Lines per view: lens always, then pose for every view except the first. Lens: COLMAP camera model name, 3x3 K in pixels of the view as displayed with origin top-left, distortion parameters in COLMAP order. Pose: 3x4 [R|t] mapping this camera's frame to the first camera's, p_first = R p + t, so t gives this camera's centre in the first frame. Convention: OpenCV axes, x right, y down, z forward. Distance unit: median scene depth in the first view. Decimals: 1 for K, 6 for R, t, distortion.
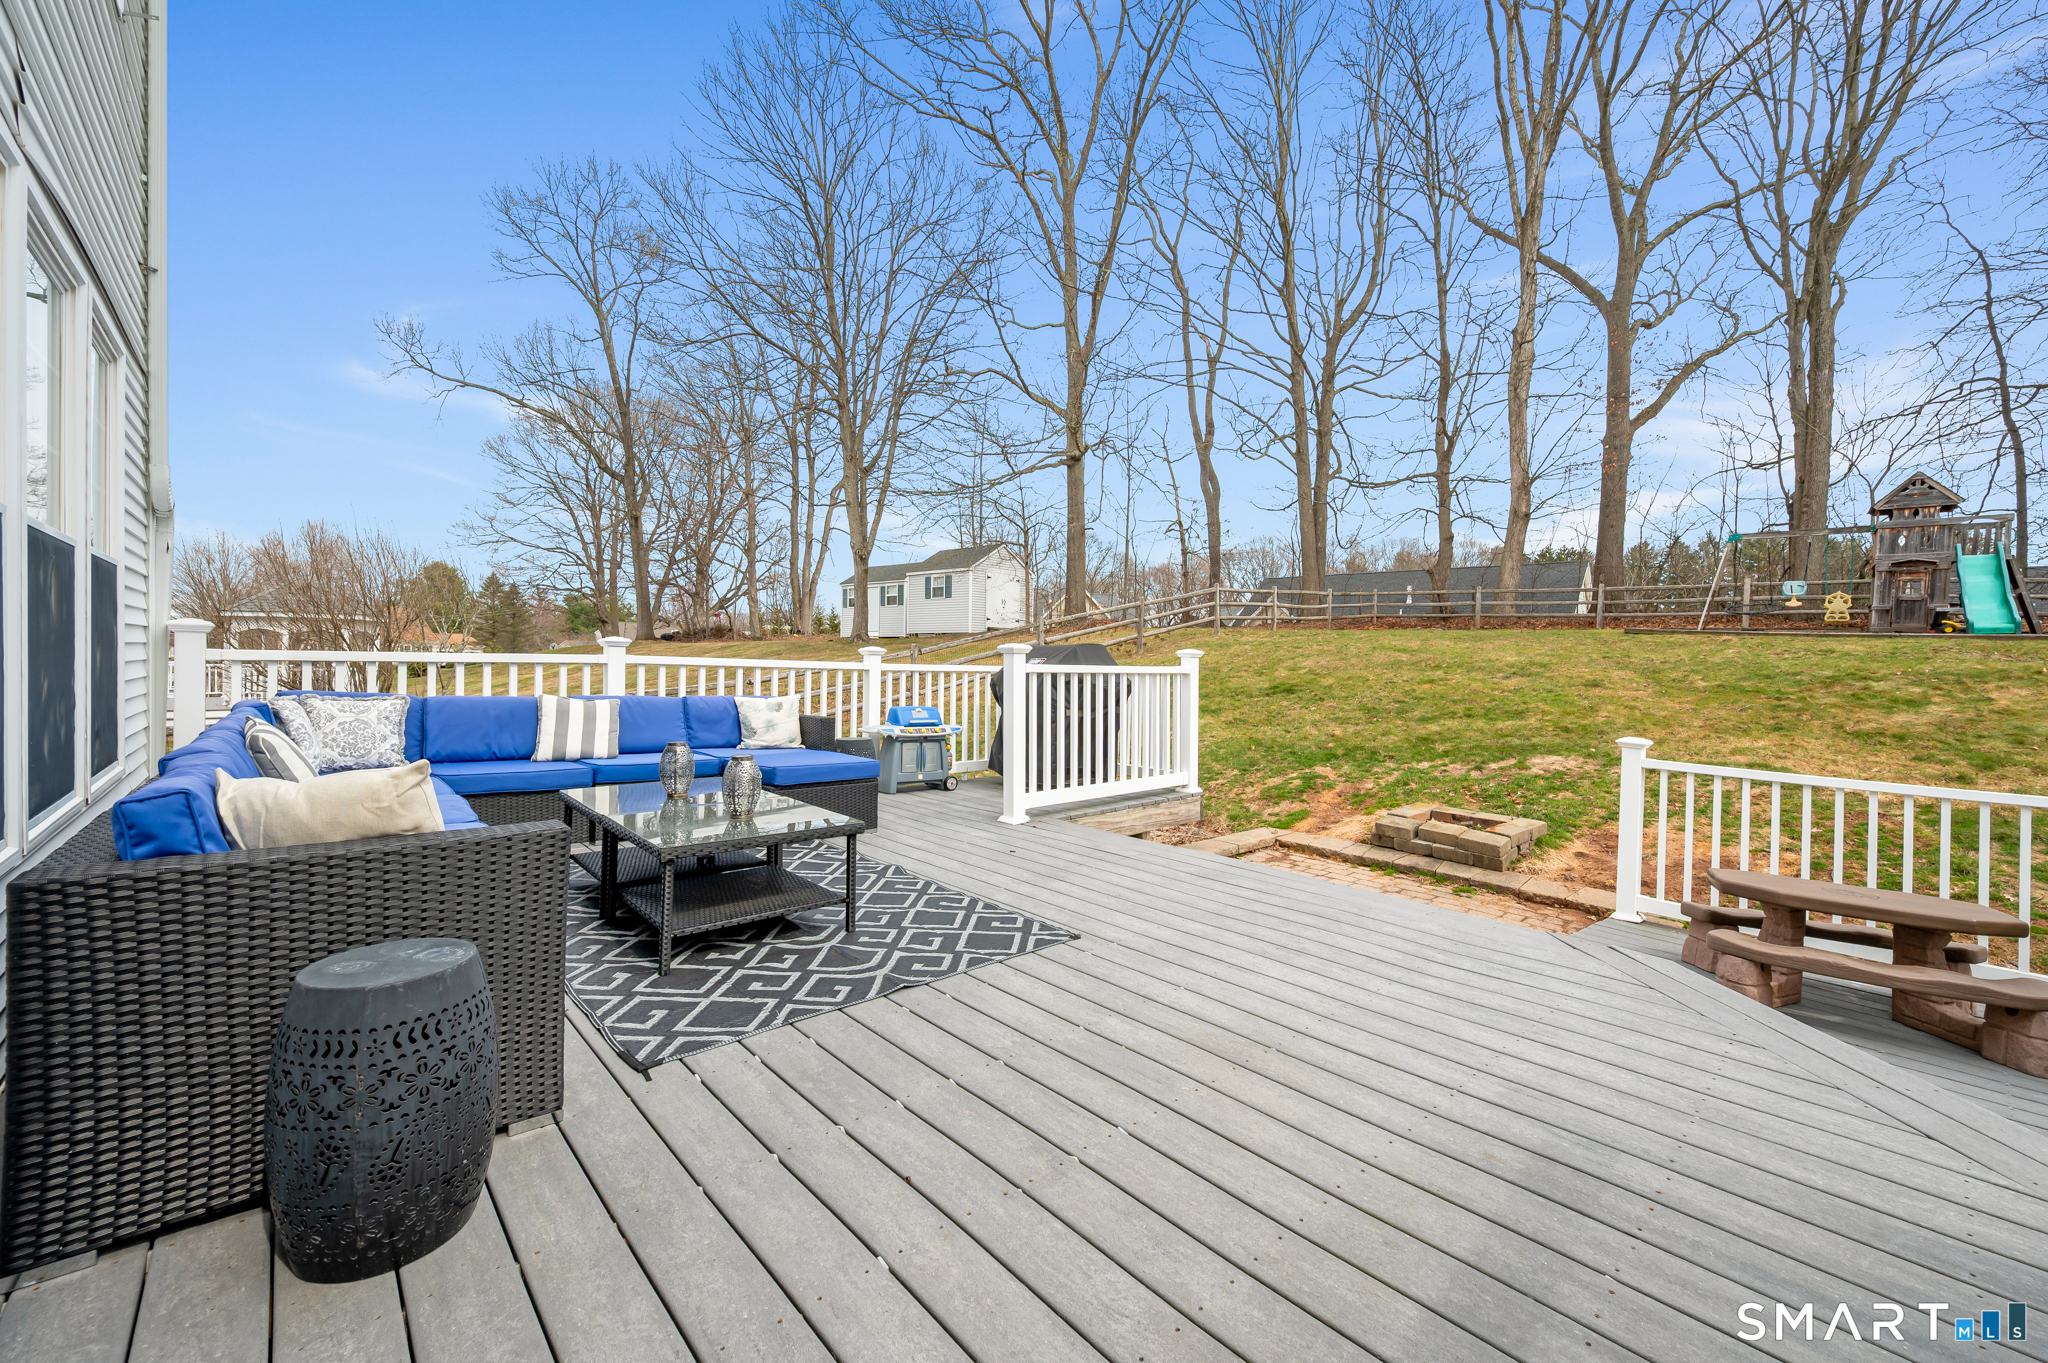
lens RADIAL K [[816.8, 0, 1041.2], [0, 816.8, 682.5], [0, 0, 1]] dist [0.000728, -0.000179]
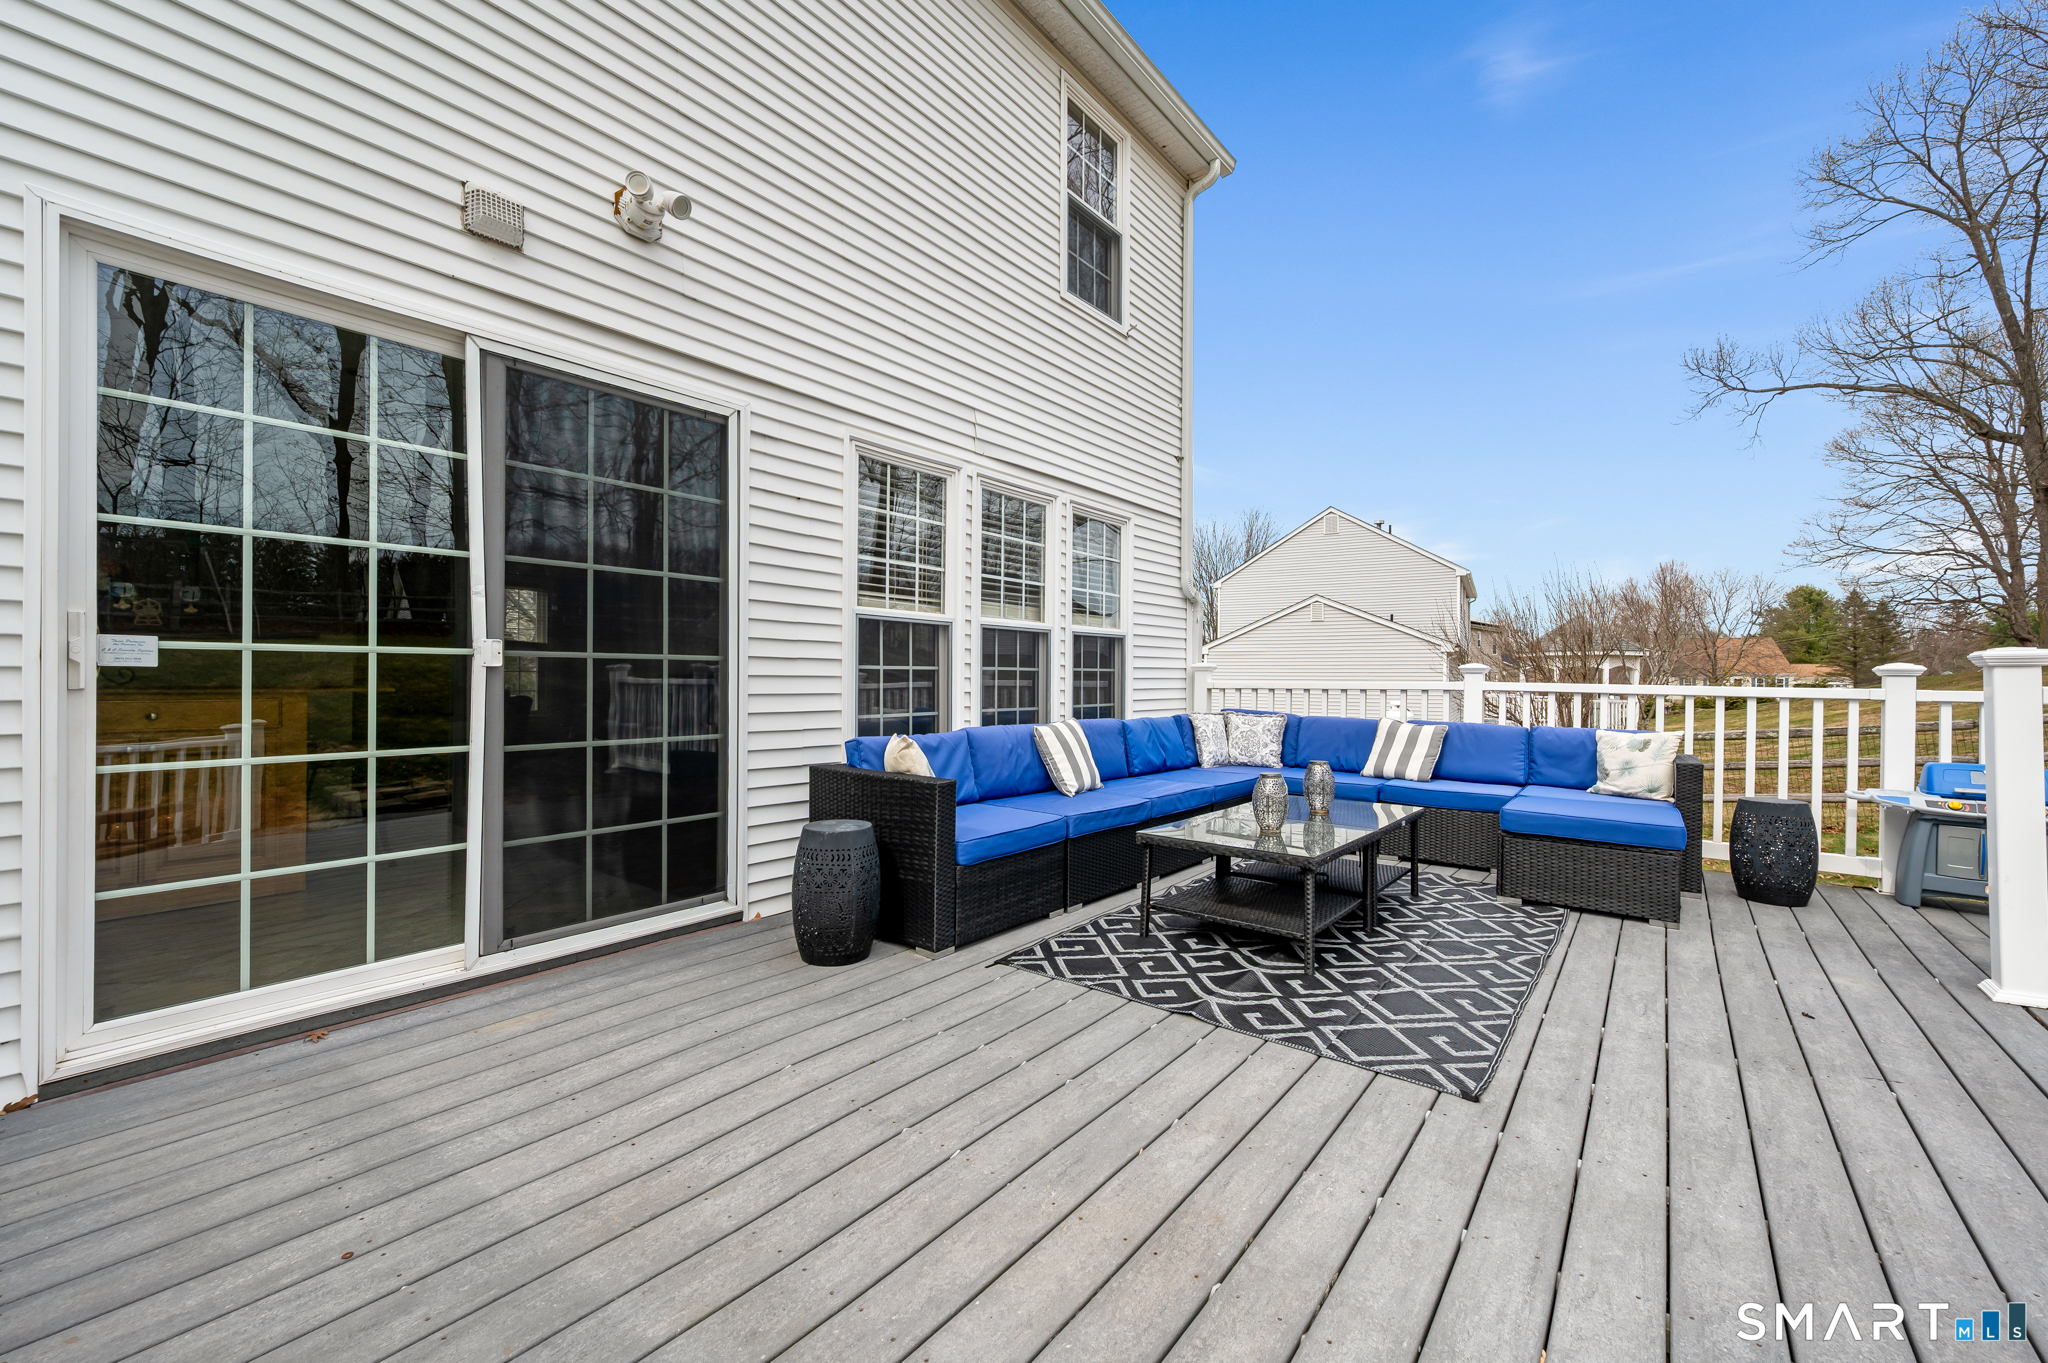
lens RADIAL K [[816.8, 0, 1041.2], [0, 816.8, 682.5], [0, 0, 1]] dist [0.000728, -0.000179]
pose [[0.166547, -0.014025, -0.985934, 0.660271], [-0.027041, 0.999458, -0.018785, 0.000102], [0.985663, 0.029789, 0.166077, 0.559529]]
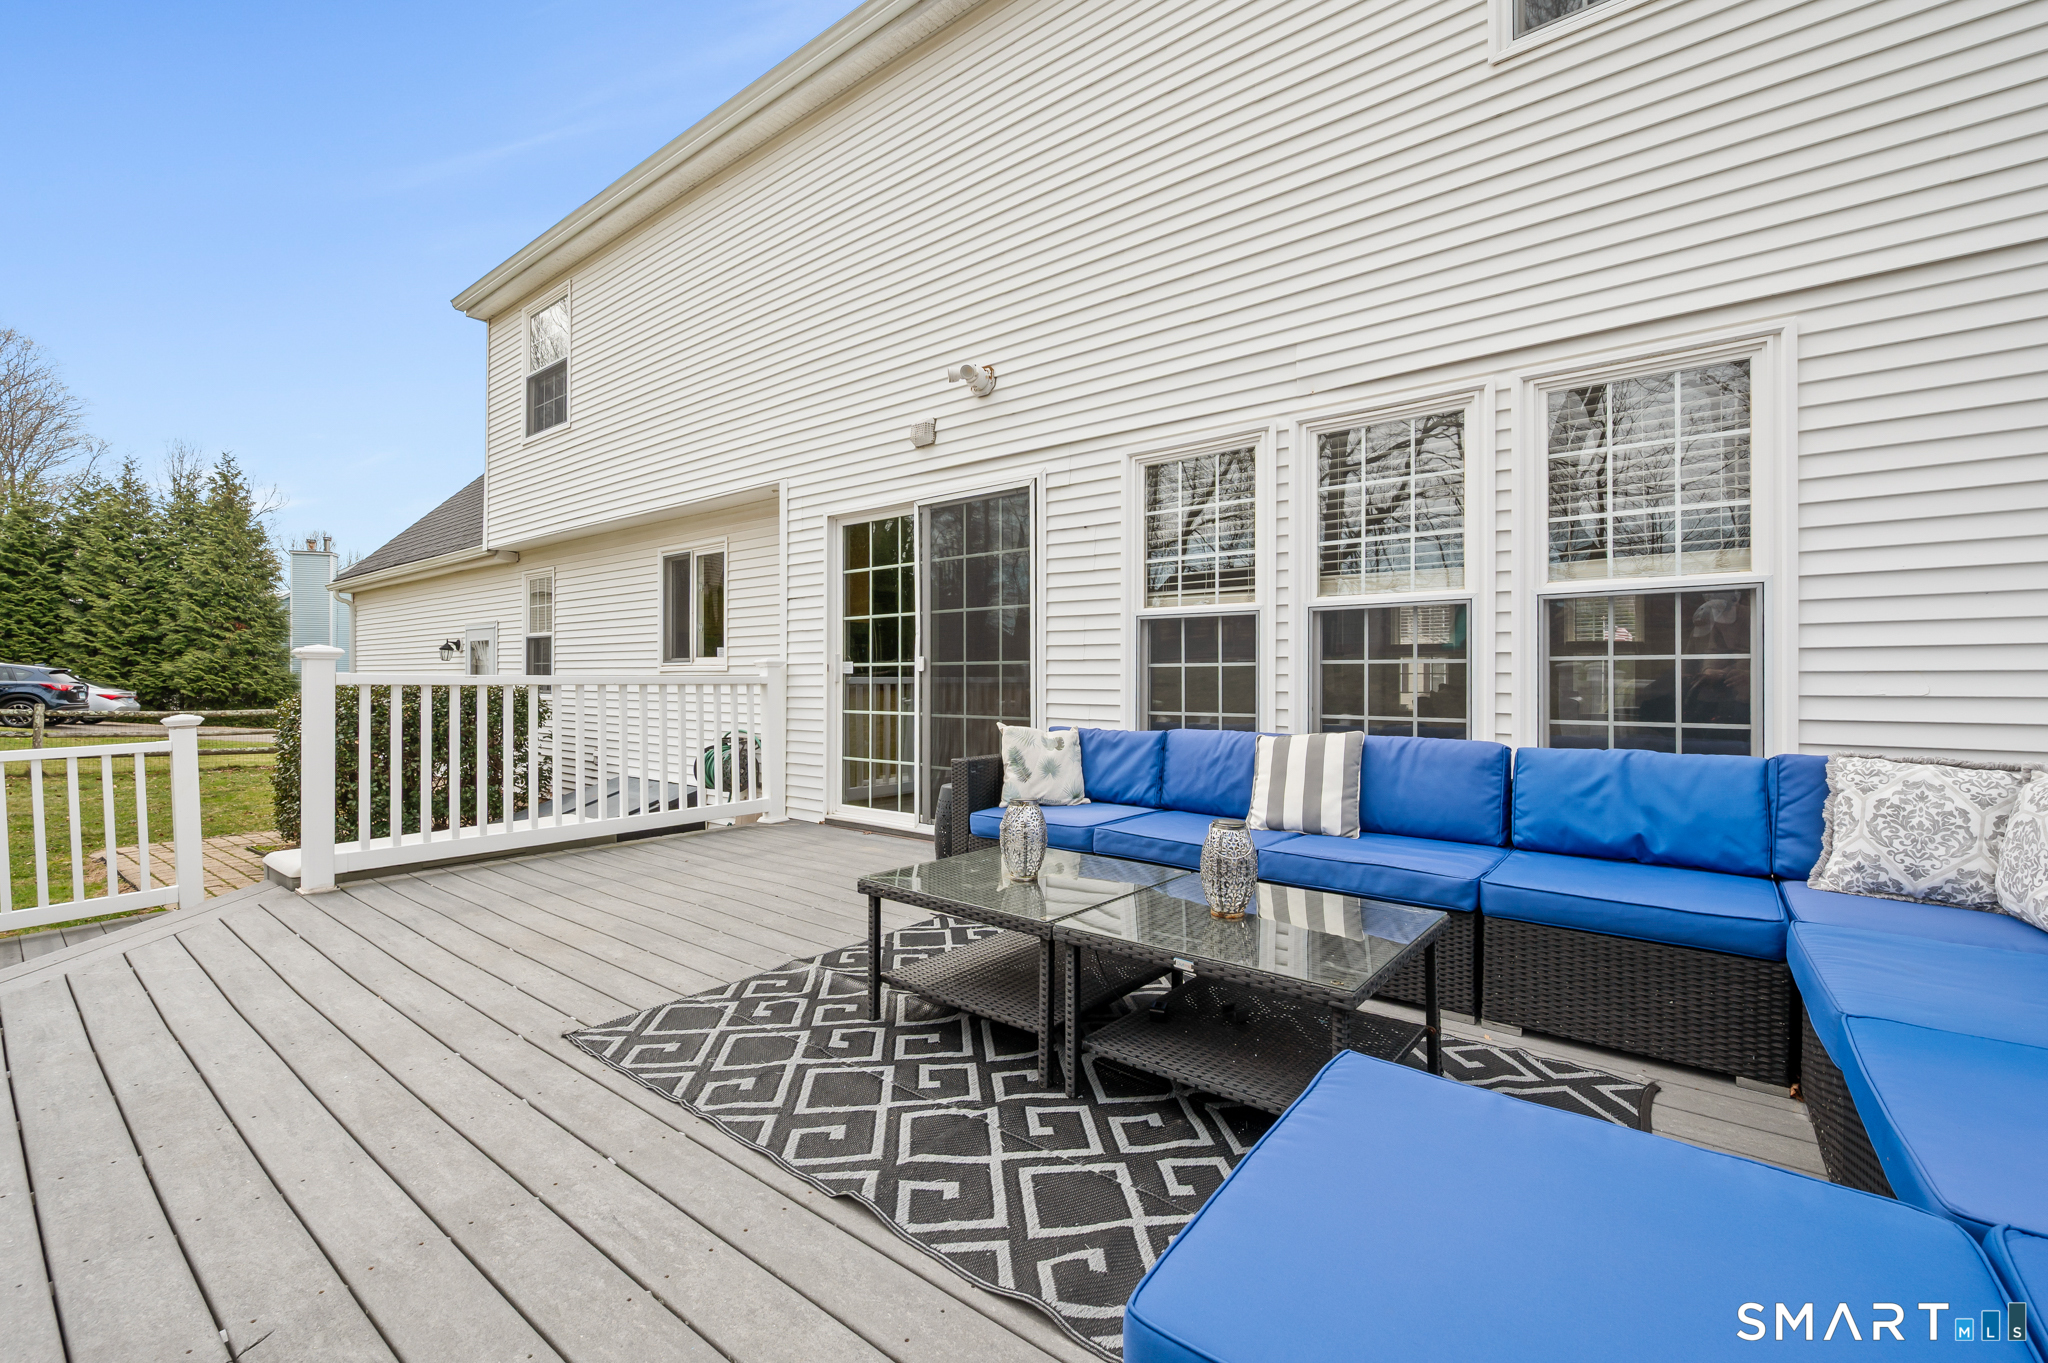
lens RADIAL K [[856.8, 0, 1024.0], [0, 856.8, 681.5], [0, 0, 1]] dist [0.000958, -0.000123]
pose [[-0.986589, -0.020548, -0.161924, -0.245696], [-0.024803, 0.999397, 0.024295, -0.044707], [0.161327, 0.027986, -0.986504, 1.904041]]
